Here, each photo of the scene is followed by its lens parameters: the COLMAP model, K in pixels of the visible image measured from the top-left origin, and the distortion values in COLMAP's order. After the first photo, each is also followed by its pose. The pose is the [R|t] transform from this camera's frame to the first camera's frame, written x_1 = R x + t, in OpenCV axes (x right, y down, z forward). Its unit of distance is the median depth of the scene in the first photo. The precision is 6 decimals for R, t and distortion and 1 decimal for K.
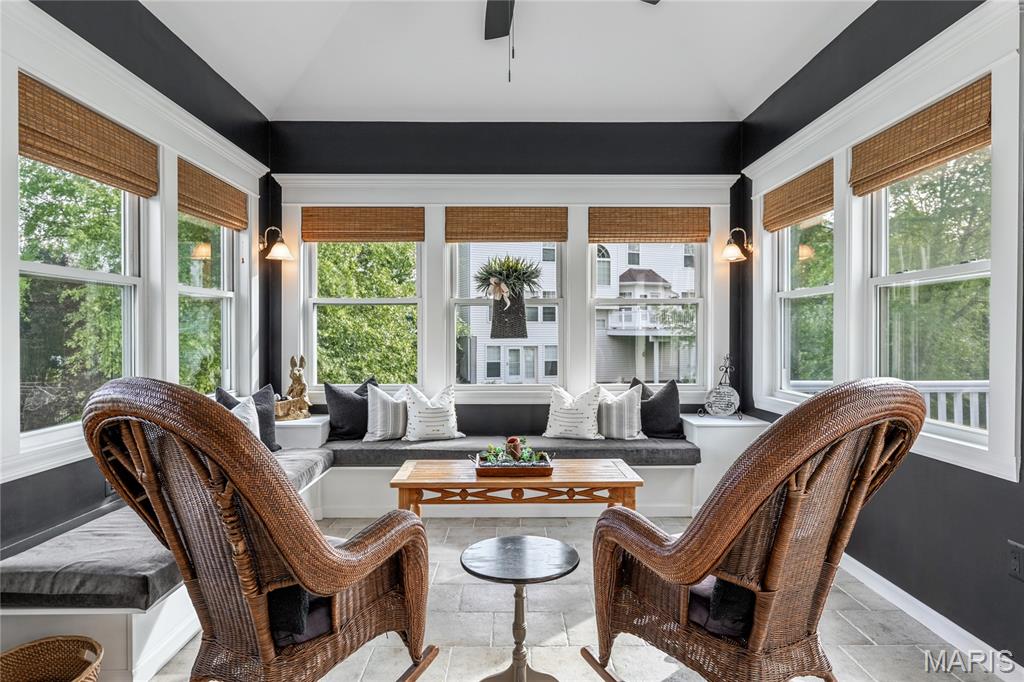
lens RADIAL K [[627.5, 0, 517.9], [0, 627.5, 338.6], [0, 0, 1]] dist [0.002121, -0.000679]
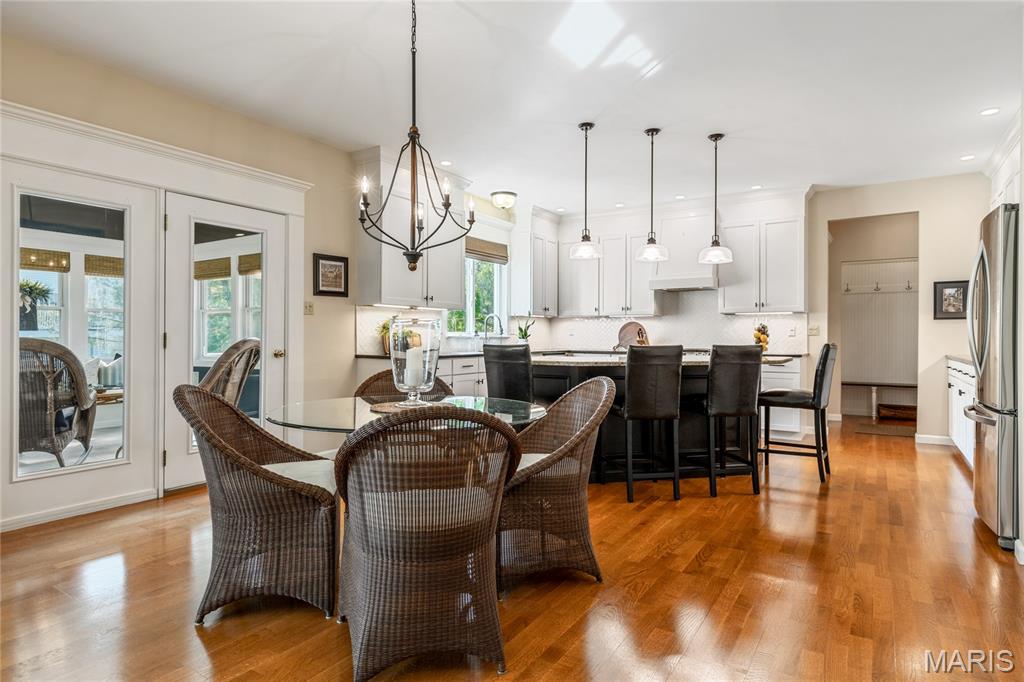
lens RADIAL K [[560.6, 0, 502.4], [0, 560.6, 336.4], [0, 0, 1]] dist [0.003616, 0.000095]
pose [[0.565938, 0.005695, 0.824428, -0.558638], [0.006933, 0.999908, -0.011666, 0.042732], [-0.824418, 0.012318, 0.565847, -0.883357]]
